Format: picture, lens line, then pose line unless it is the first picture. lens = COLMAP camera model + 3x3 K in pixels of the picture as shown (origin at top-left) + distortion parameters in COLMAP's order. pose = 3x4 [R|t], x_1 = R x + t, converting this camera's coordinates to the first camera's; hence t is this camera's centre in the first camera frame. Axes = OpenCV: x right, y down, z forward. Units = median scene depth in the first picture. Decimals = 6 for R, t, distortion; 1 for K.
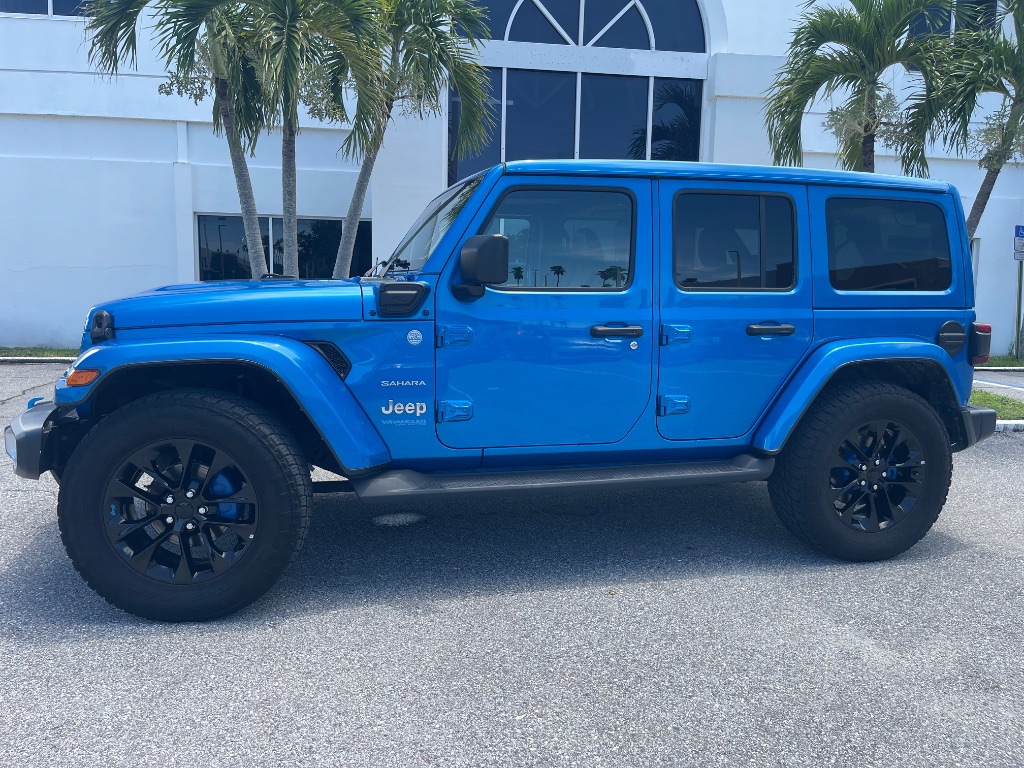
lens RADIAL K [[776.2, 0, 506.2], [0, 776.2, 380.1], [0, 0, 1]] dist [0.059725, -0.078992]
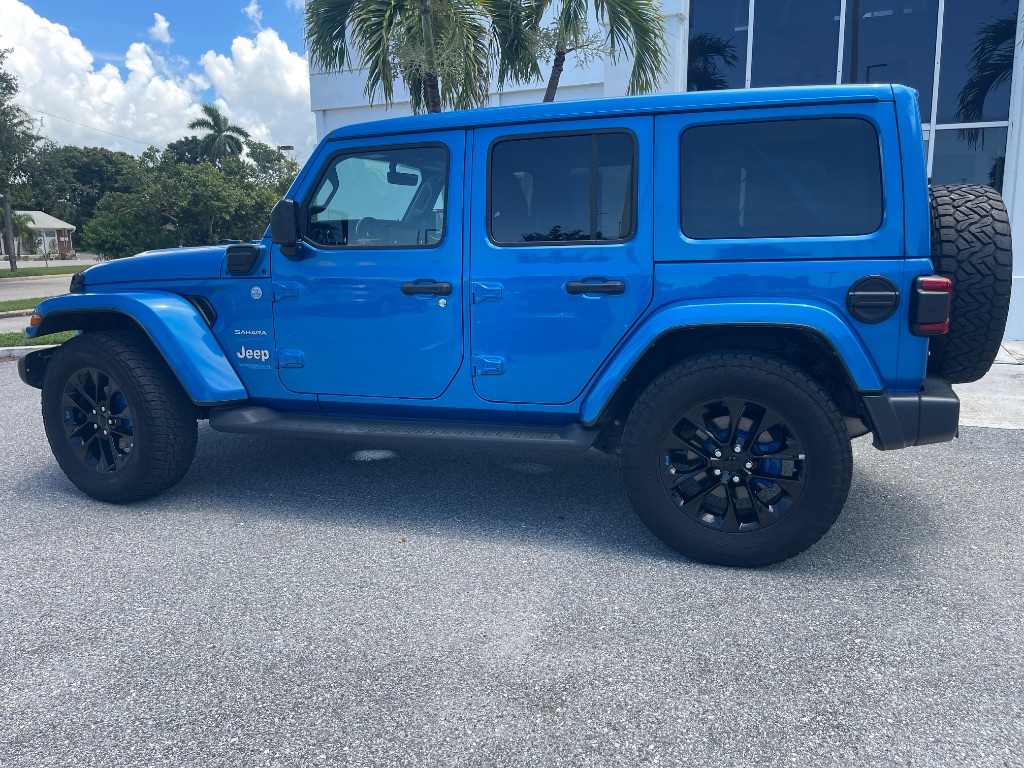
lens RADIAL K [[776.2, 0, 507.4], [0, 776.2, 387.3], [0, 0, 1]] dist [0.059725, -0.078992]
pose [[0.845182, 0.071538, -0.529669, 0.763194], [-0.033422, 0.996137, 0.081210, -0.020604], [0.533432, -0.050934, 0.844308, 0.198667]]
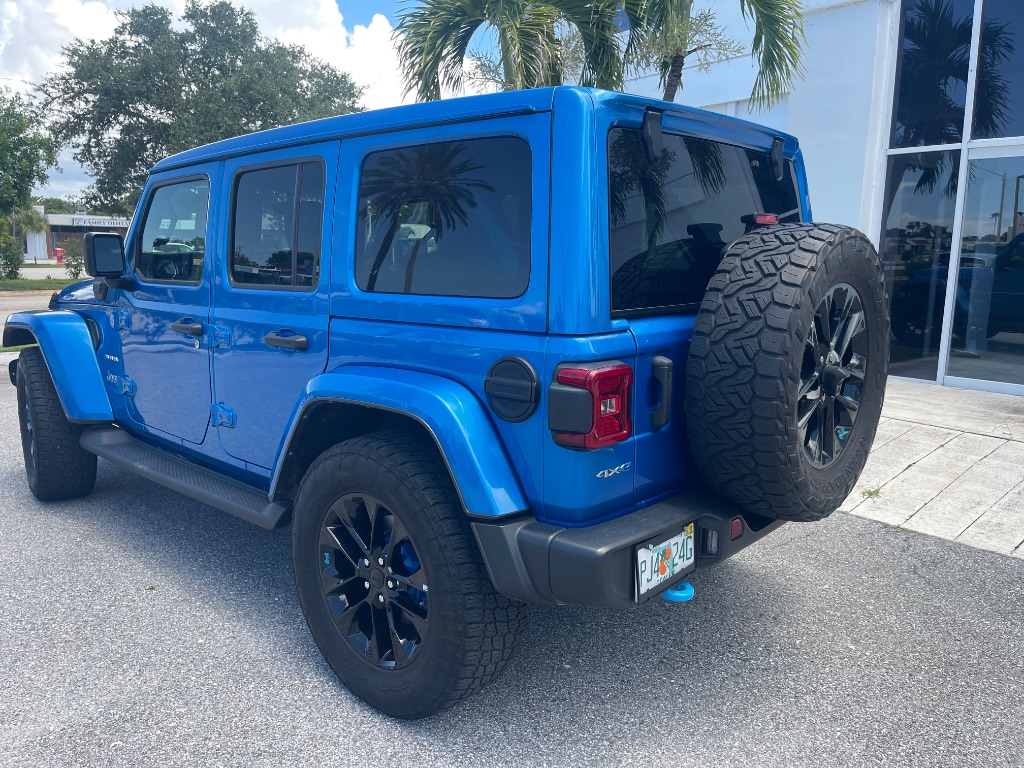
lens RADIAL K [[776.2, 0, 509.7], [0, 776.2, 388.0], [0, 0, 1]] dist [0.063567, -0.086757]
pose [[0.532572, 0.132740, -0.835911, 1.143718], [-0.097507, 0.990672, 0.095192, -0.117756], [0.840749, 0.030811, 0.540547, 0.804757]]
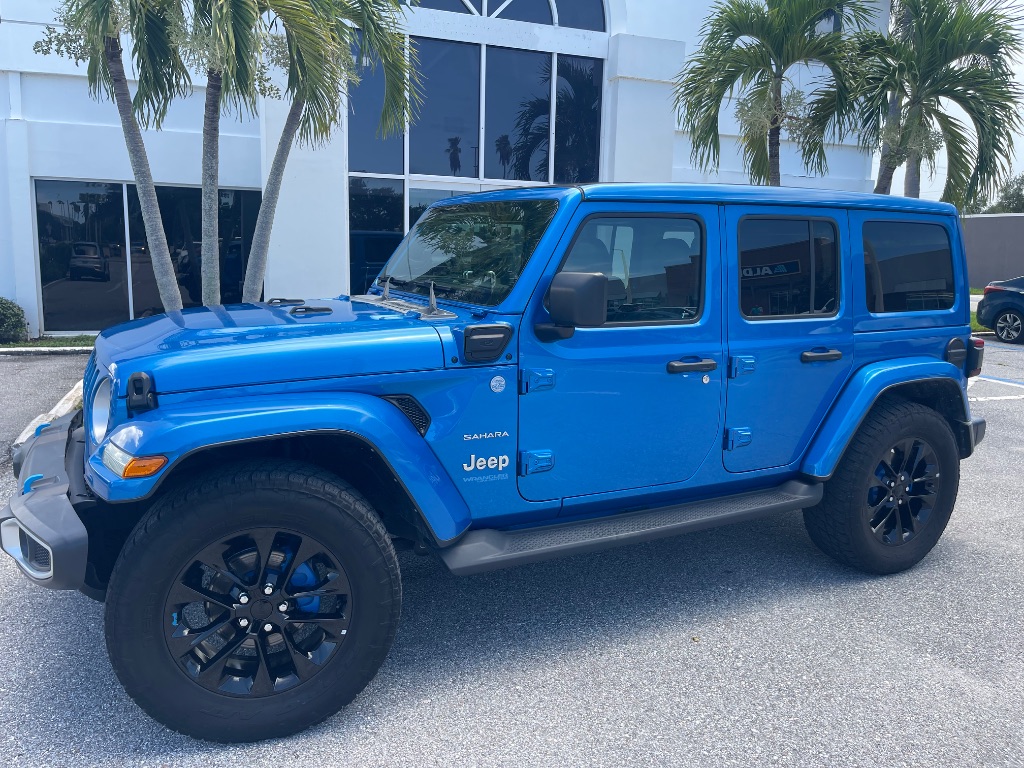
lens RADIAL K [[776.2, 0, 506.1], [0, 776.2, 368.6], [0, 0, 1]] dist [0.063567, -0.086757]
pose [[0.976350, -0.029218, 0.214211, -0.279072], [0.020494, 0.998872, 0.042835, -0.103578], [-0.215221, -0.037432, 0.975848, 0.115738]]
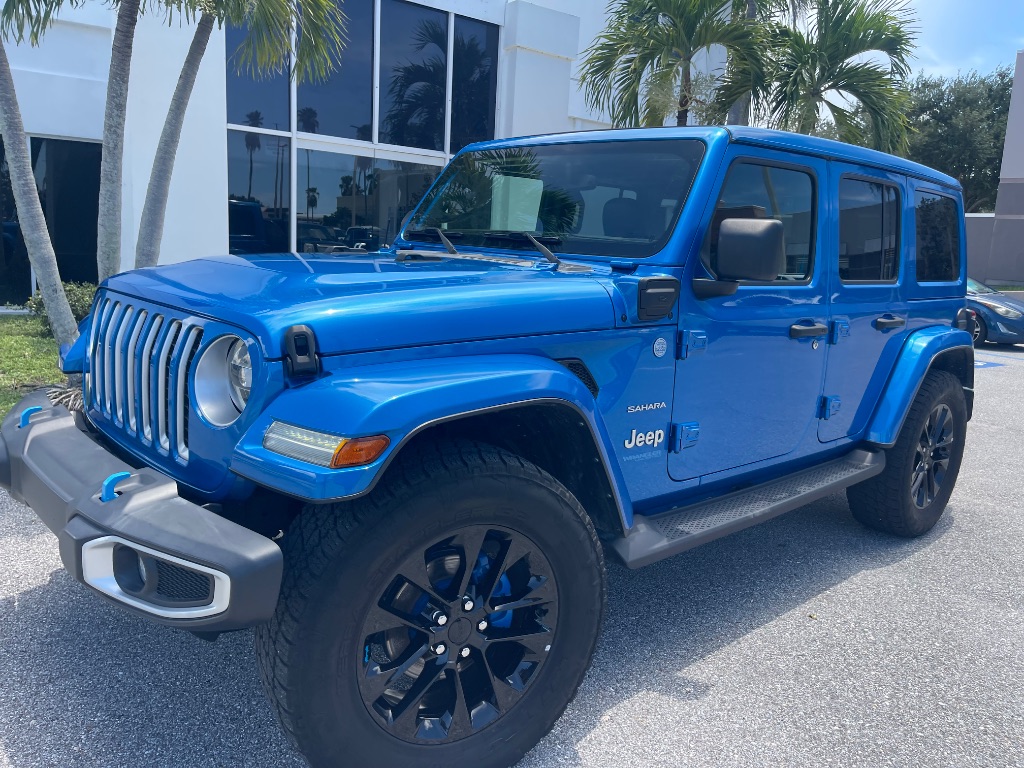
lens RADIAL K [[776.2, 0, 522.1], [0, 776.2, 384.5], [0, 0, 1]] dist [0.063567, -0.086757]
pose [[0.883469, -0.051247, 0.465678, -0.561459], [0.014652, 0.996535, 0.081869, -0.078159], [-0.468260, -0.065505, 0.881159, 0.350912]]
